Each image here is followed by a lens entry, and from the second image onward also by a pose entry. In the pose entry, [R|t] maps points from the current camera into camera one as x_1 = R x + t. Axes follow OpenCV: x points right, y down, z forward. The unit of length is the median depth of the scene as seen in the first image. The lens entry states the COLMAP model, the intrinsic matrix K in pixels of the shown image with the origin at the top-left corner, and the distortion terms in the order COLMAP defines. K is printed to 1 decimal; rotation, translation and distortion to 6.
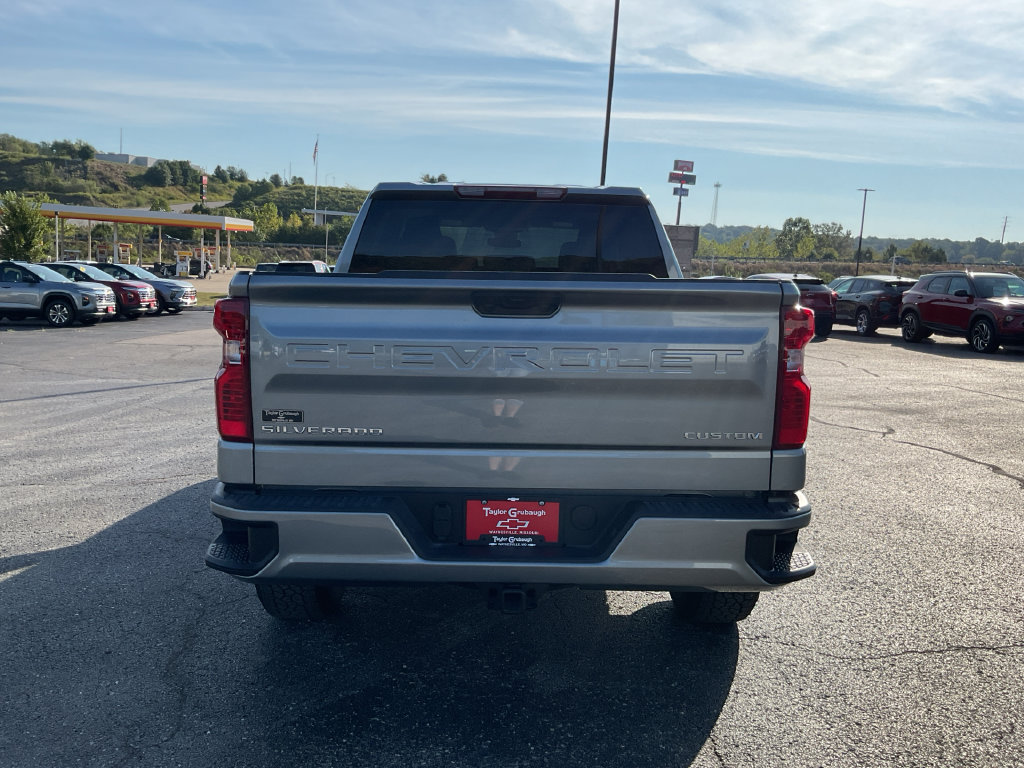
lens RADIAL K [[916.5, 0, 512.0], [0, 916.5, 384.0], [0, 0, 1]] dist [0.071777, -0.146435]
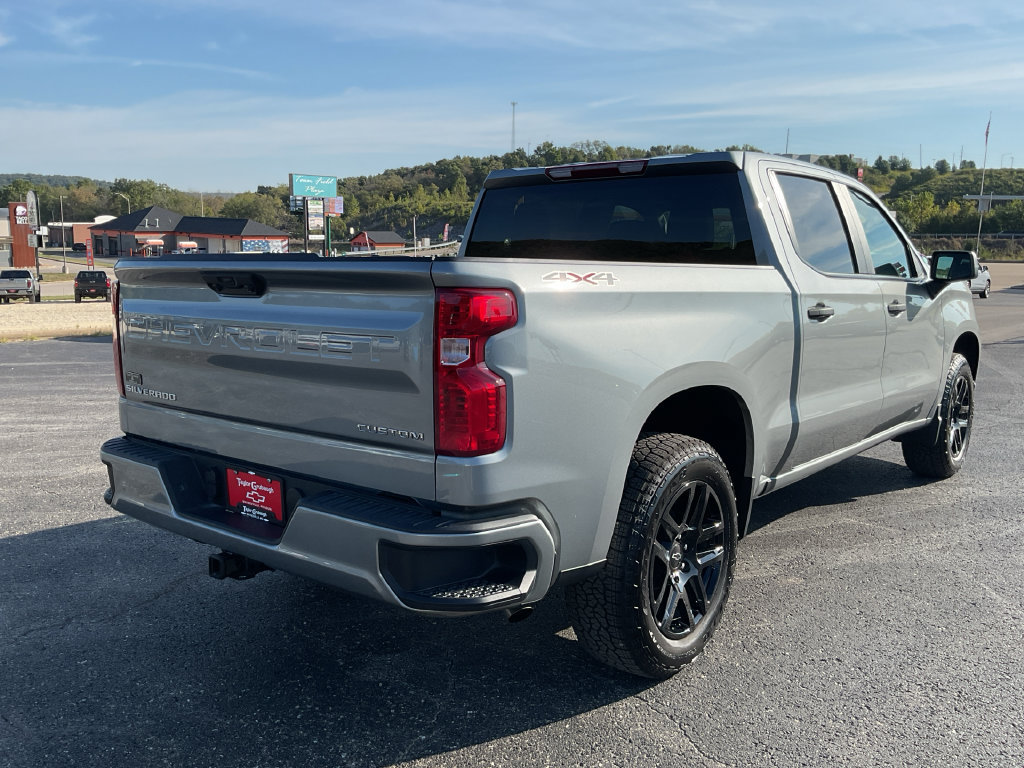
lens RADIAL K [[917.6, 0, 508.7], [0, 917.6, 386.2], [0, 0, 1]] dist [0.045942, -0.099977]
pose [[0.761401, 0.068514, -0.644650, 0.123866], [-0.063530, 0.997499, 0.030980, -0.003286], [0.645160, 0.017366, 0.763850, 0.053989]]
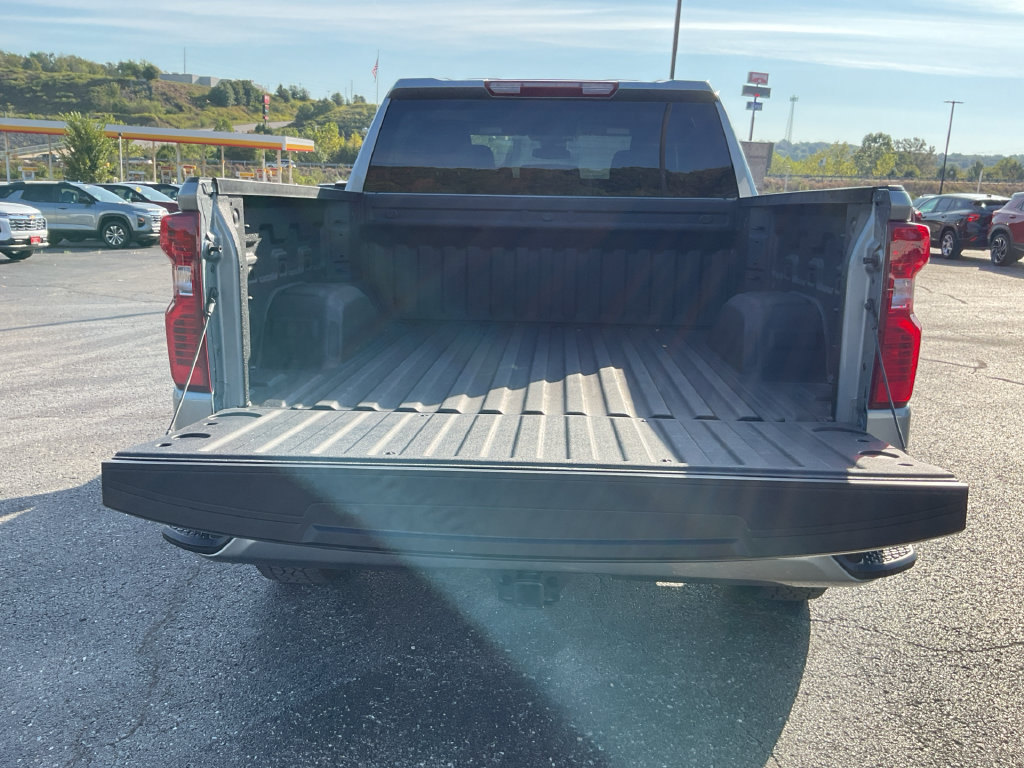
lens RADIAL K [[917.6, 0, 508.7], [0, 917.6, 386.2], [0, 0, 1]] dist [0.045942, -0.099977]
pose [[0.997366, 0.011221, -0.071655, 0.005248], [-0.005016, 0.996266, 0.086192, -0.001812], [0.072355, -0.085606, 0.993698, 0.029285]]
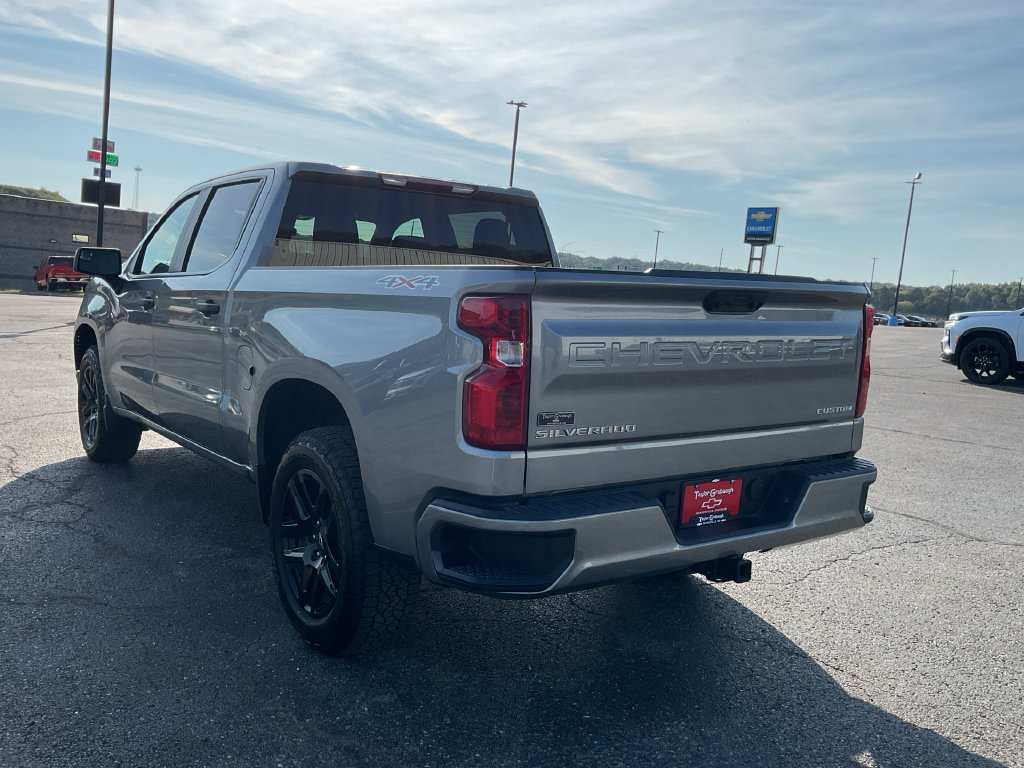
lens RADIAL K [[926.7, 0, 512.0], [0, 926.7, 384.0], [0, 0, 1]] dist [0.004264, 0.001970]
pose [[0.818696, -0.048112, 0.572208, -0.114780], [0.043329, 0.998819, 0.021989, -0.003395], [-0.572590, 0.006791, 0.819814, 0.032153]]
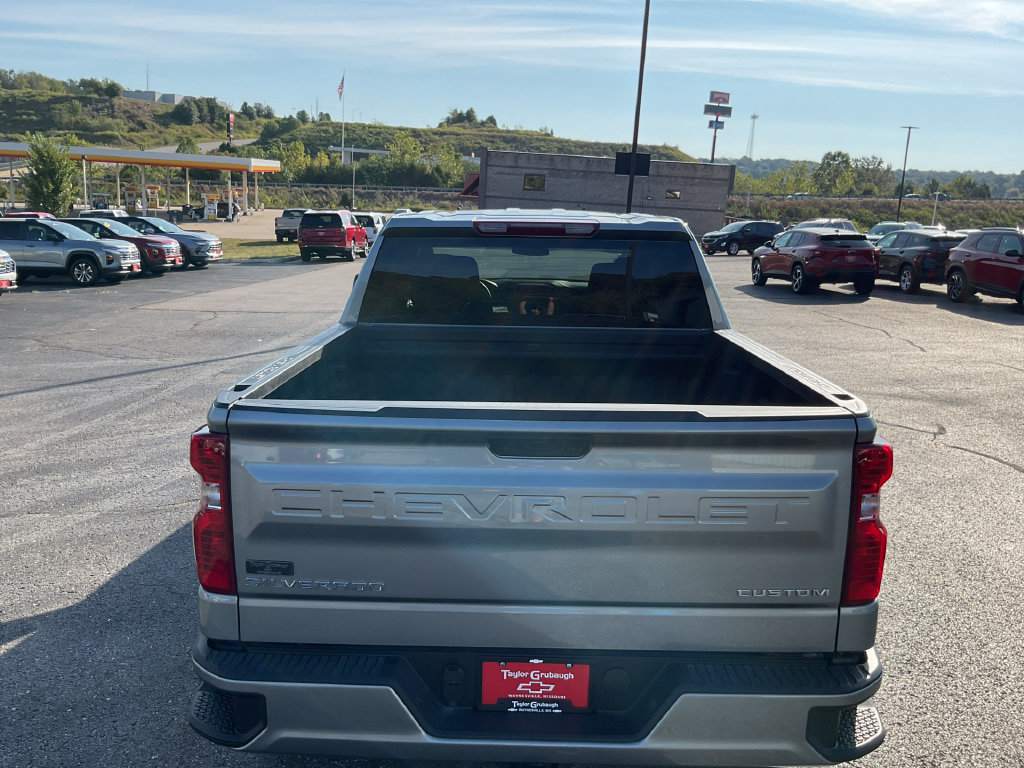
lens RADIAL K [[917.6, 0, 508.7], [0, 917.6, 386.2], [0, 0, 1]] dist [0.045942, -0.099977]
pose [[0.999362, 0.003495, -0.035549, 0.000772], [-0.000876, 0.997301, 0.073411, -0.027329], [0.035710, -0.073333, 0.996668, 0.021377]]
